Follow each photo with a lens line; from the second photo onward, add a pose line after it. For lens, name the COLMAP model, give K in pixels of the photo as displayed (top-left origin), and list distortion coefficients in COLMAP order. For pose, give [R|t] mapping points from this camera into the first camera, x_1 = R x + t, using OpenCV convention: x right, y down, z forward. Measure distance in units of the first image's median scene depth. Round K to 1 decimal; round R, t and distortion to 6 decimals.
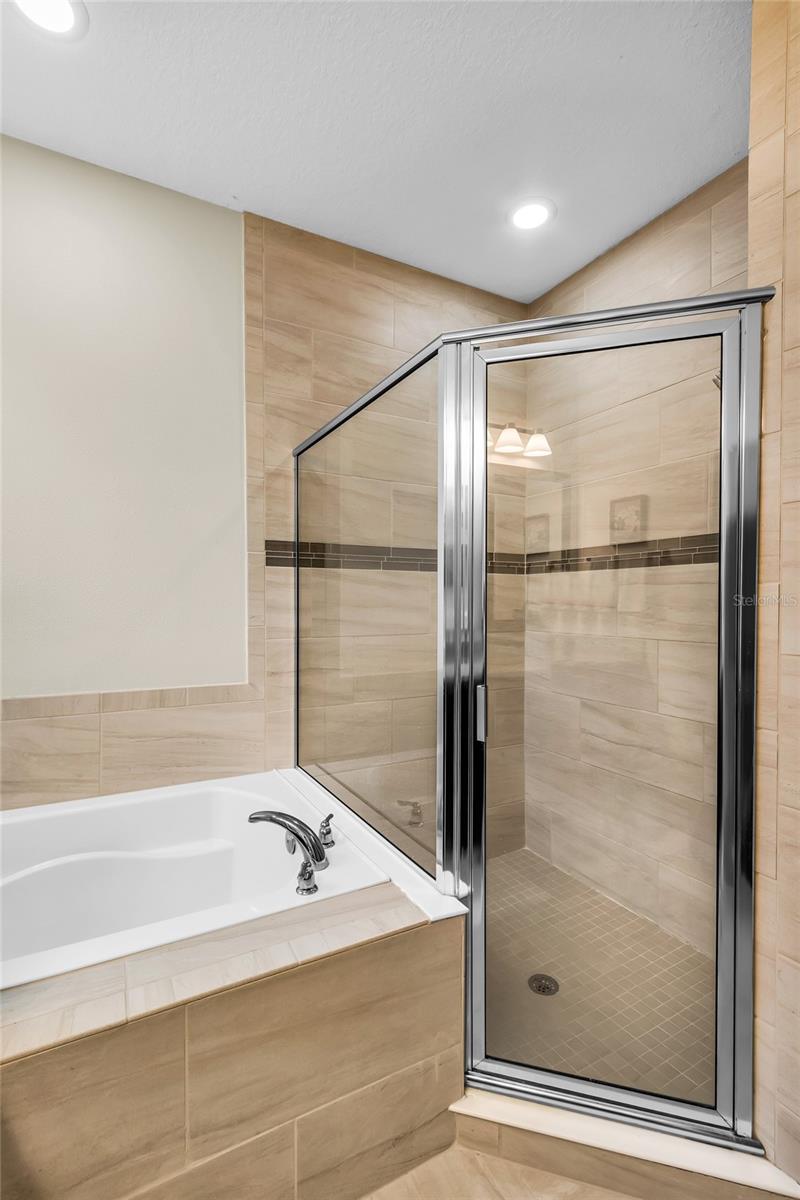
lens RADIAL K [[552.3, 0, 402.8], [0, 552.3, 607.2], [0, 0, 1]] dist [0.010290, -0.004168]
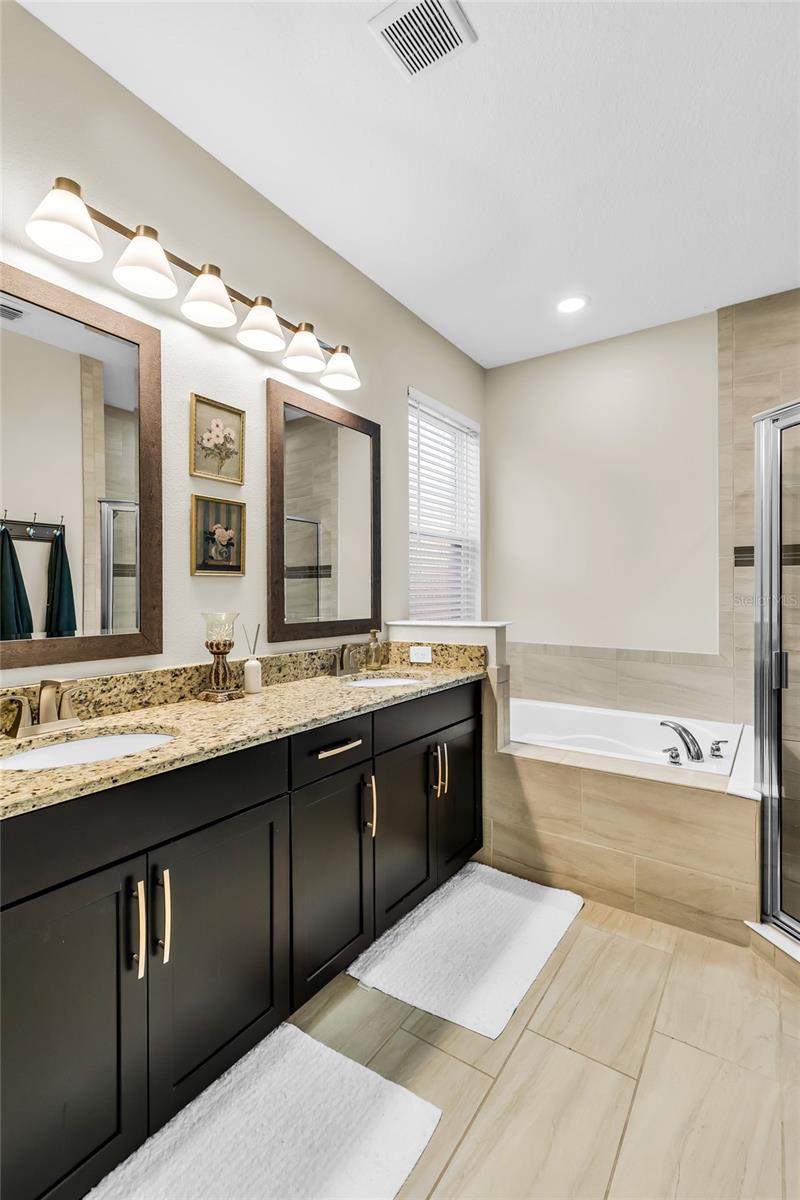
lens RADIAL K [[552.3, 0, 393.7], [0, 552.3, 597.2], [0, 0, 1]] dist [0.010290, -0.004168]
pose [[0.455070, 0.004332, -0.890445, 0.591235], [-0.010778, 0.999942, -0.000643, 0.007701], [0.890390, 0.009890, 0.455090, -0.338324]]
